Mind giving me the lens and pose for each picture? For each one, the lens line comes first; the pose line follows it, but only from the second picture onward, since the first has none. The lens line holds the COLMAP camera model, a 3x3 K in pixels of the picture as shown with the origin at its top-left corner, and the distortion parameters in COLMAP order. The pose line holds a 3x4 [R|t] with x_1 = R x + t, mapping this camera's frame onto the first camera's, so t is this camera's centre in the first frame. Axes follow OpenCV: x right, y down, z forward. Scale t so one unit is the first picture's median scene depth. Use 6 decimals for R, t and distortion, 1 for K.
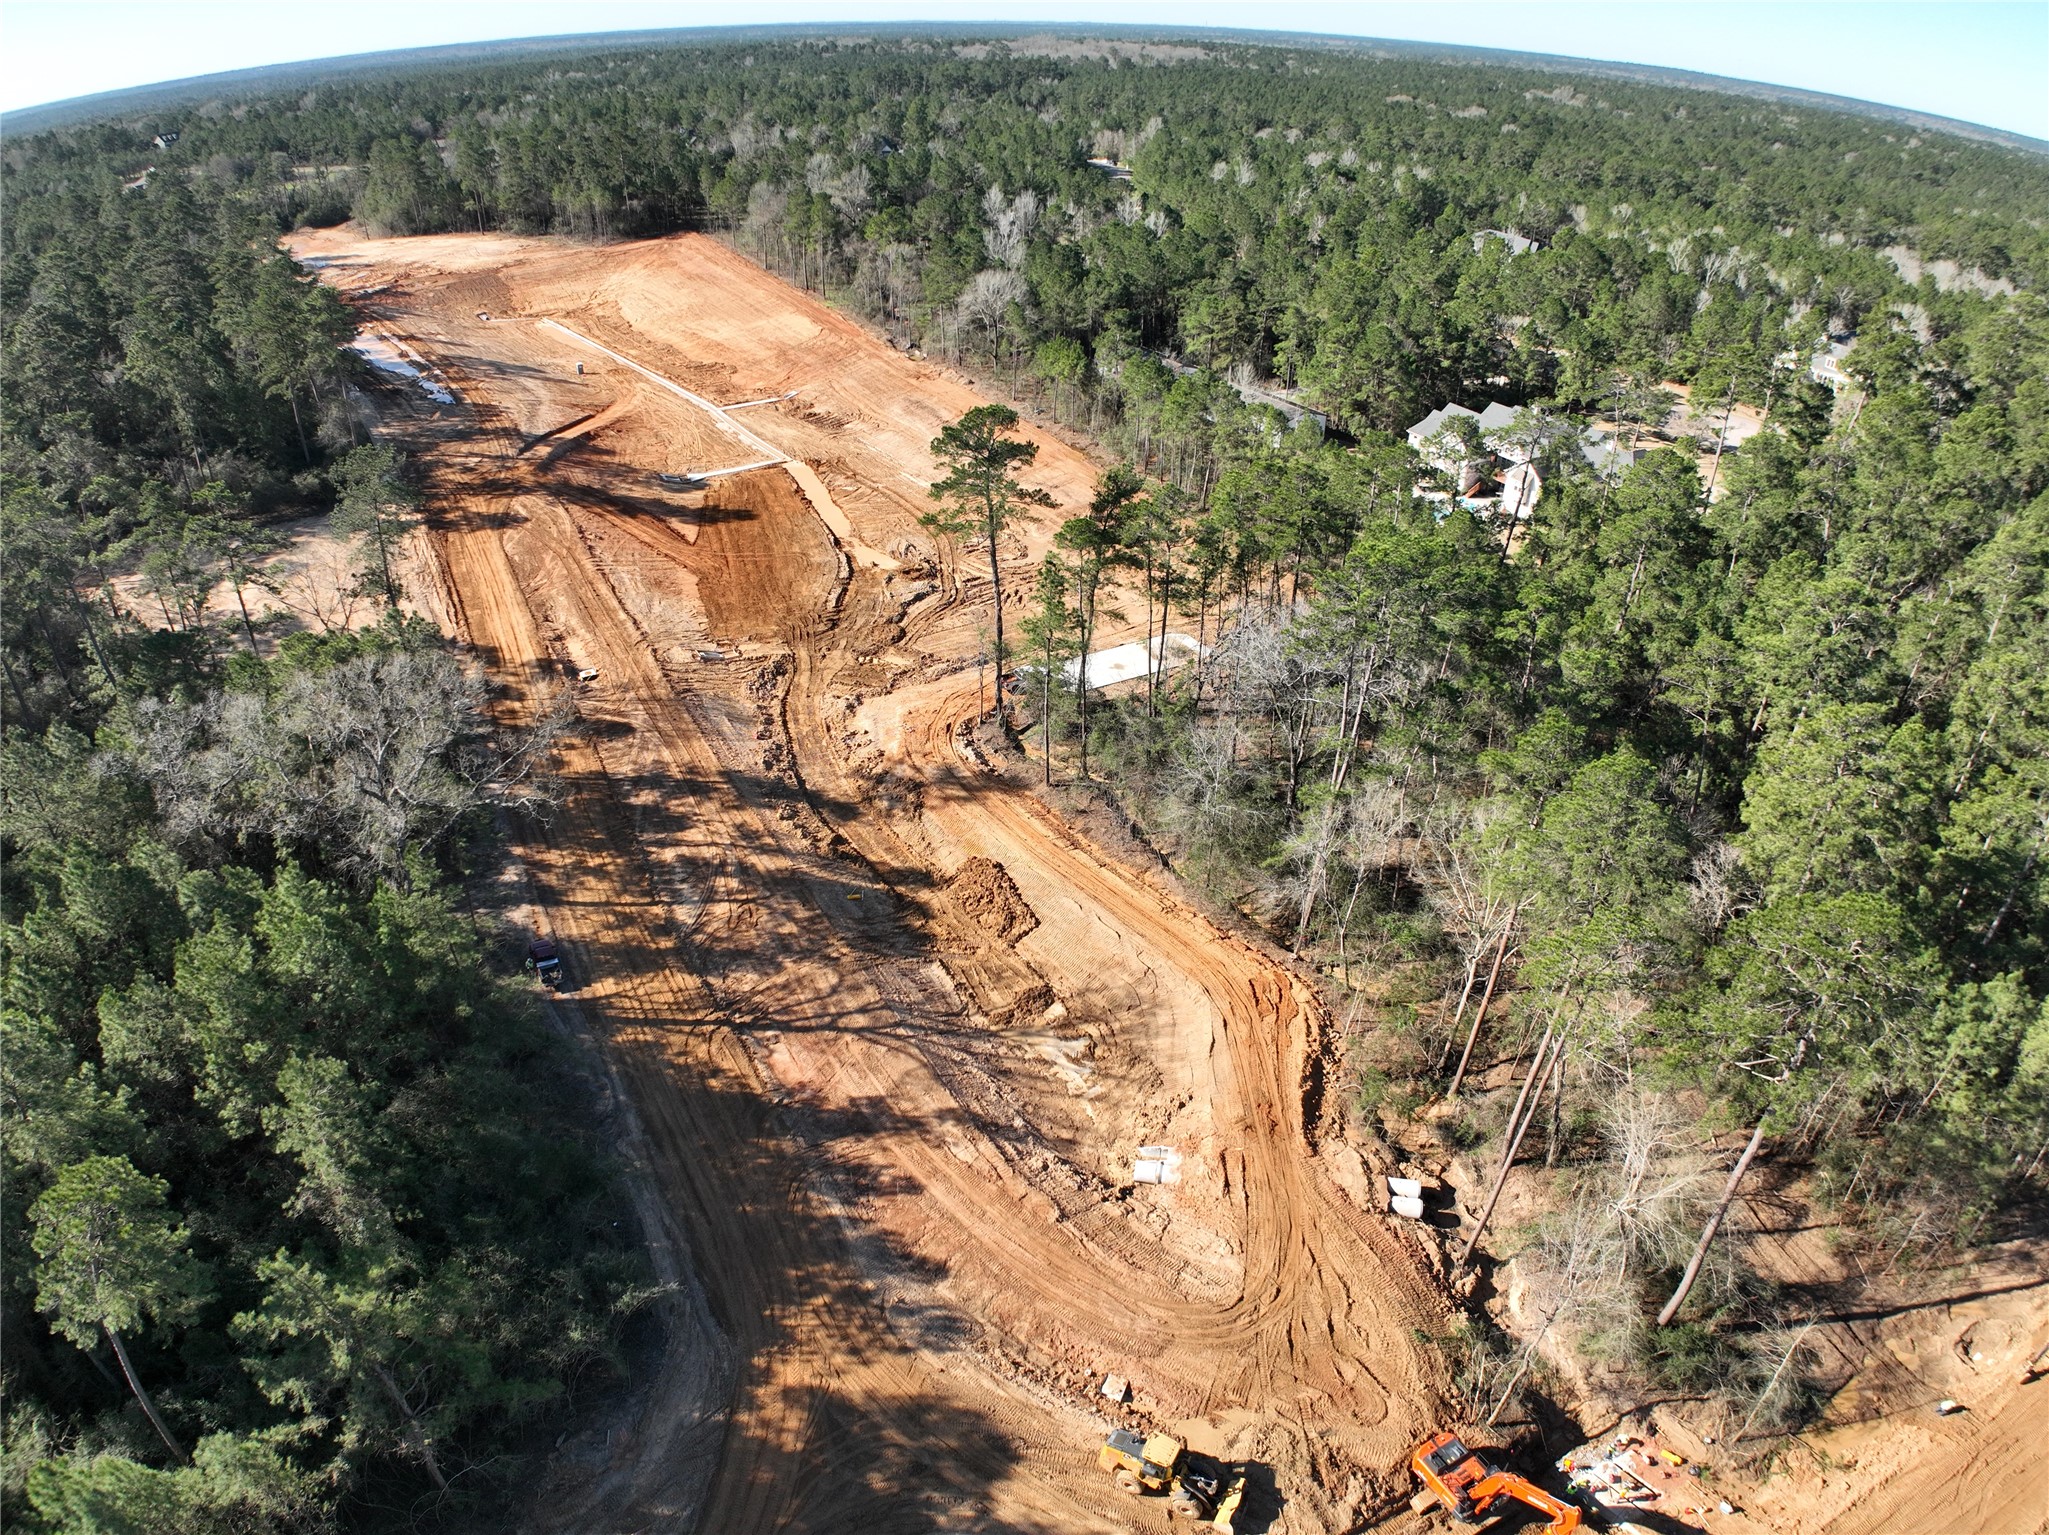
lens RADIAL K [[1267.5, 0, 1002.8], [0, 1267.5, 760.5], [0, 0, 1]] dist [-0.180589, 0.029237]
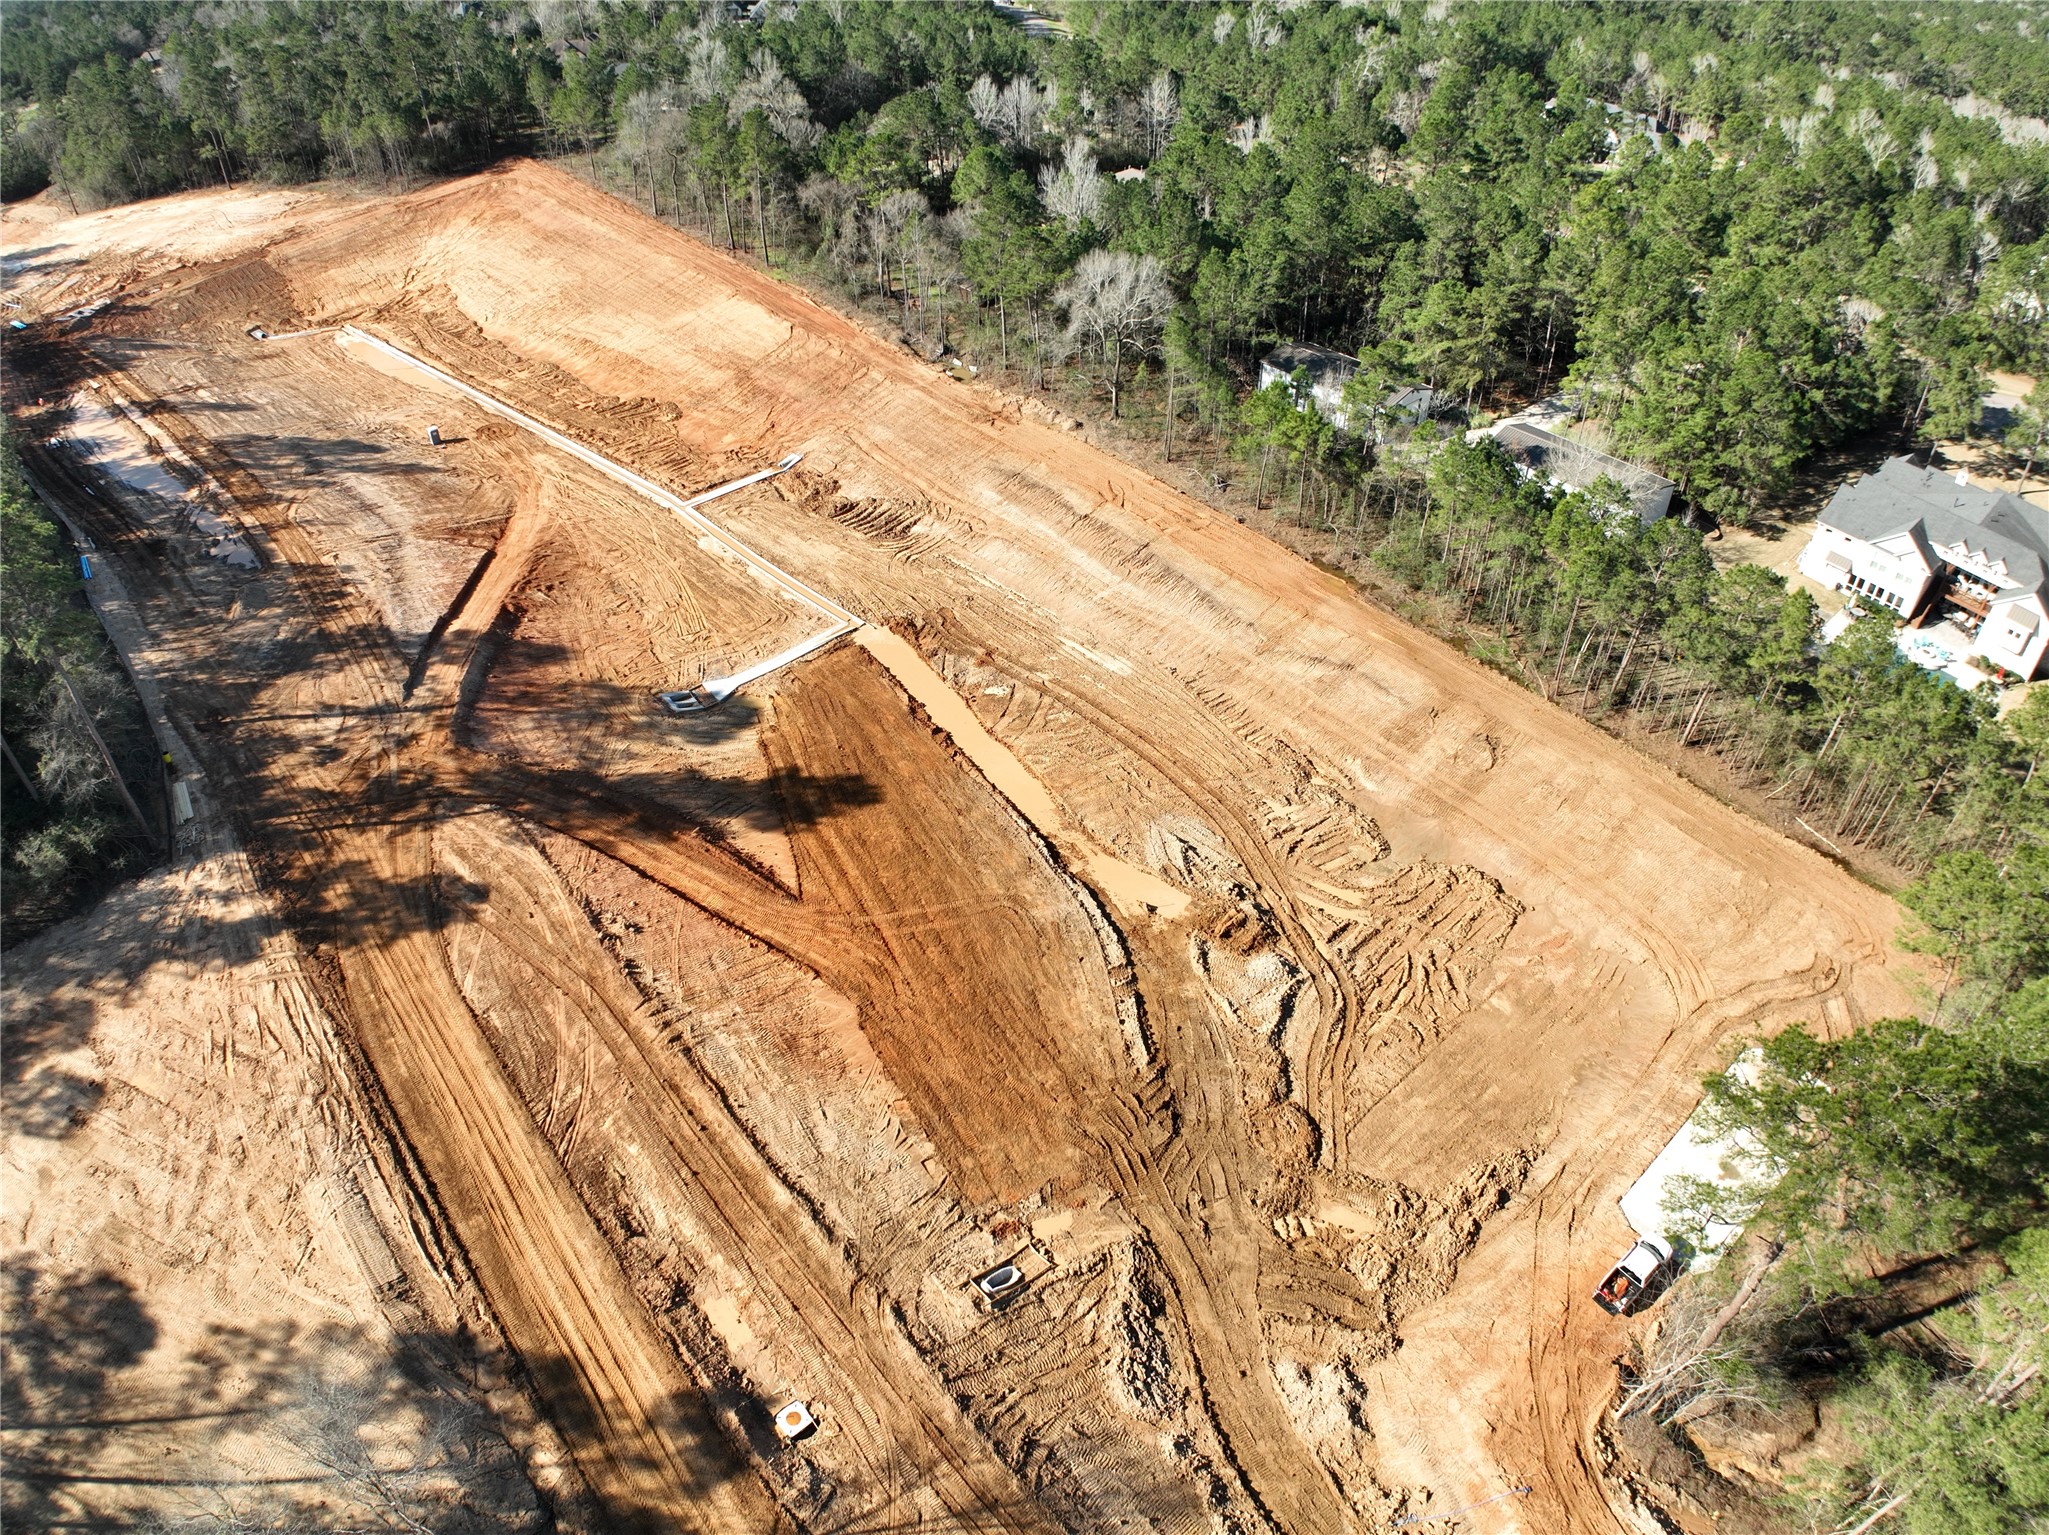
lens RADIAL K [[1267.5, 0, 1002.8], [0, 1267.5, 760.5], [0, 0, 1]] dist [-0.180589, 0.029237]
pose [[0.983182, -0.134534, 0.123505, -0.176108], [0.116423, 0.982749, 0.143704, -0.239962], [-0.140707, -0.126908, 0.981884, 0.358865]]
